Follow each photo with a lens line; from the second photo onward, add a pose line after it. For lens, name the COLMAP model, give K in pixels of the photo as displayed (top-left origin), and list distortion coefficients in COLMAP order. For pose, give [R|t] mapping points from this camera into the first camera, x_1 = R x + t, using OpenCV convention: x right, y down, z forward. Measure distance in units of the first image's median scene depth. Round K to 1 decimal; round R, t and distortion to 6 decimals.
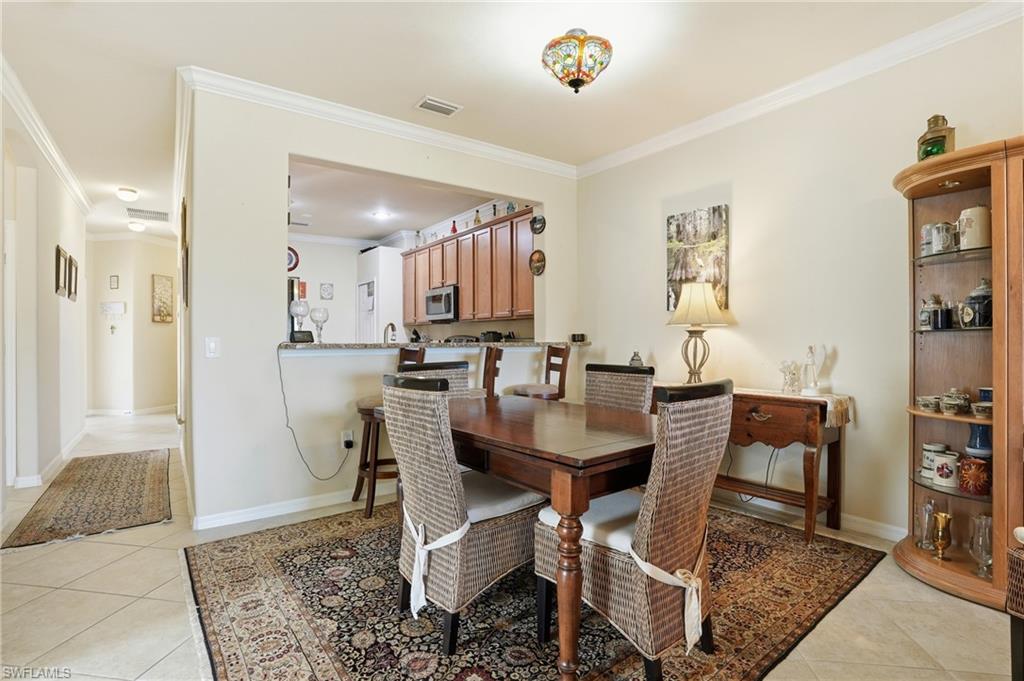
lens RADIAL K [[494.0, 0, 512.0], [0, 494.0, 340.5], [0, 0, 1]] dist [-0.046124, 0.000499]
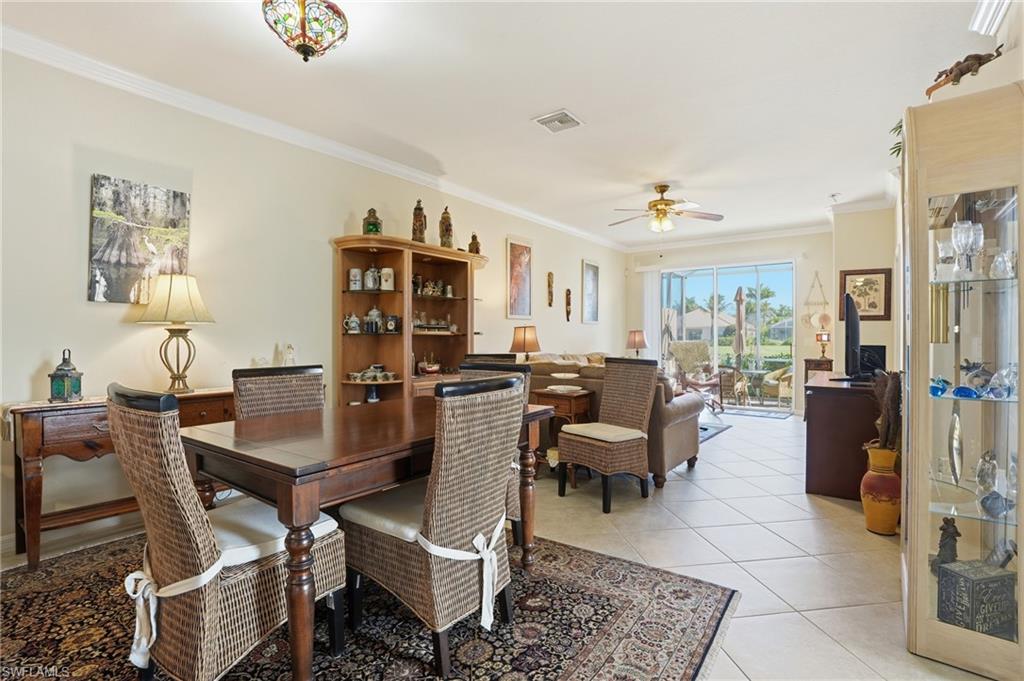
lens RADIAL K [[494.0, 0, 512.0], [0, 494.0, 340.5], [0, 0, 1]] dist [-0.046124, 0.000499]
pose [[-0.304948, -0.003767, 0.952362, -0.572147], [0.003742, 0.999980, 0.005154, -0.002386], [-0.952362, 0.005136, -0.304928, 0.635523]]
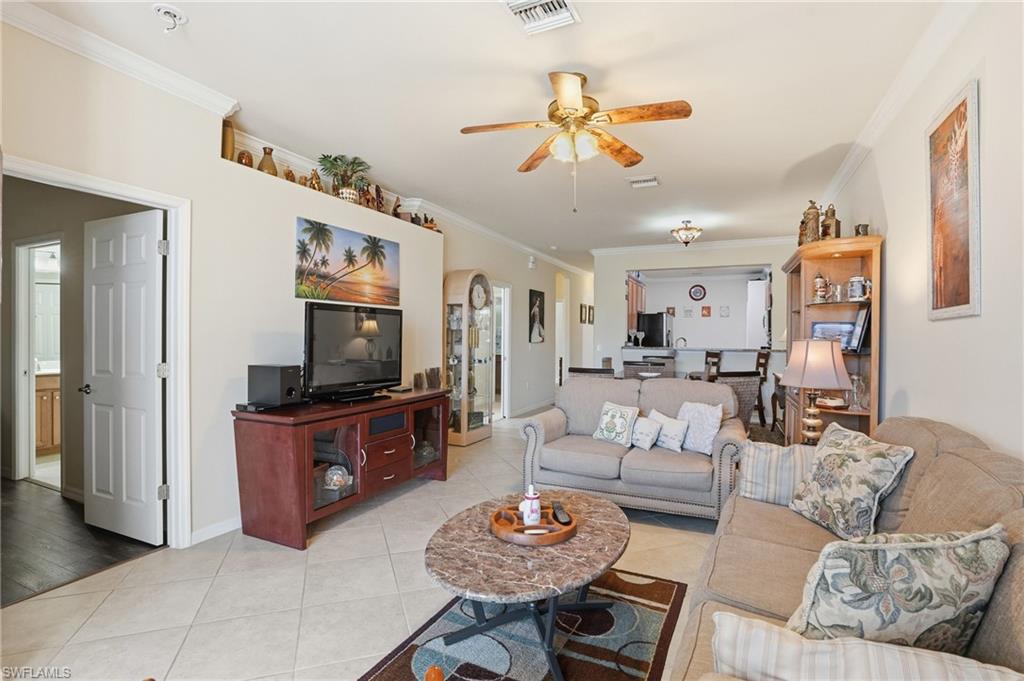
lens RADIAL K [[494.0, 0, 512.0], [0, 494.0, 340.5], [0, 0, 1]] dist [-0.046124, 0.000499]
pose [[0.506286, 0.013138, -0.862265, 1.215140], [-0.011262, 0.999899, 0.008623, -0.036401], [0.862292, 0.005345, 0.506383, -0.669240]]
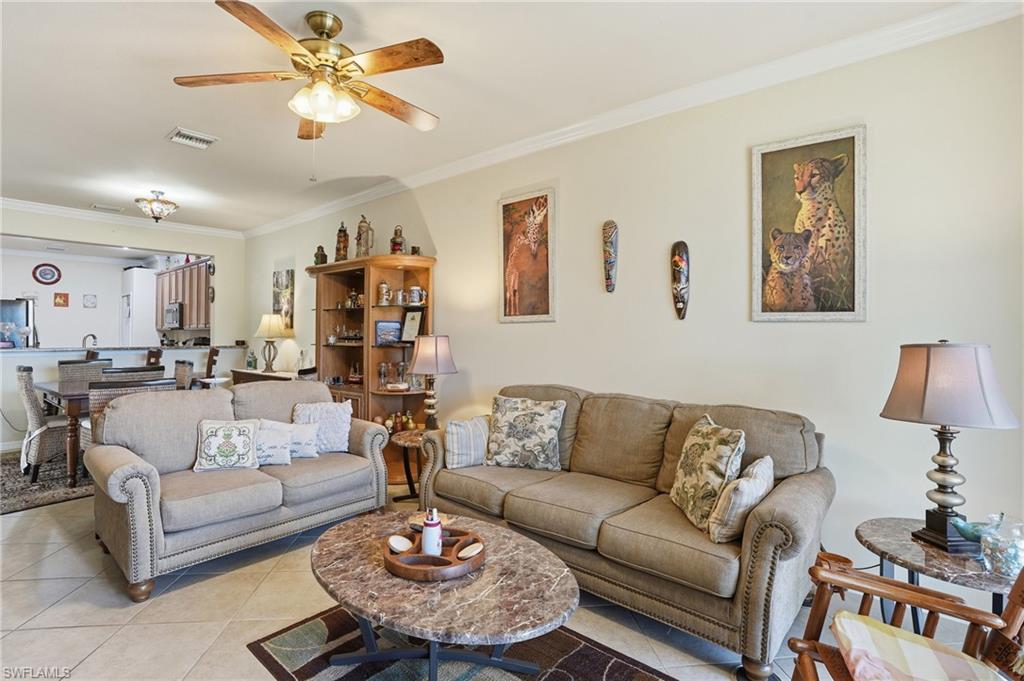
lens RADIAL K [[478.7, 0, 527.5], [0, 478.7, 335.6], [0, 0, 1]] dist [-0.038261, 0.001219]
pose [[0.961826, 0.001878, 0.273654, 0.729559], [-0.002094, 0.999998, 0.000498, -0.037968], [-0.273652, -0.001052, 0.961828, -0.832599]]
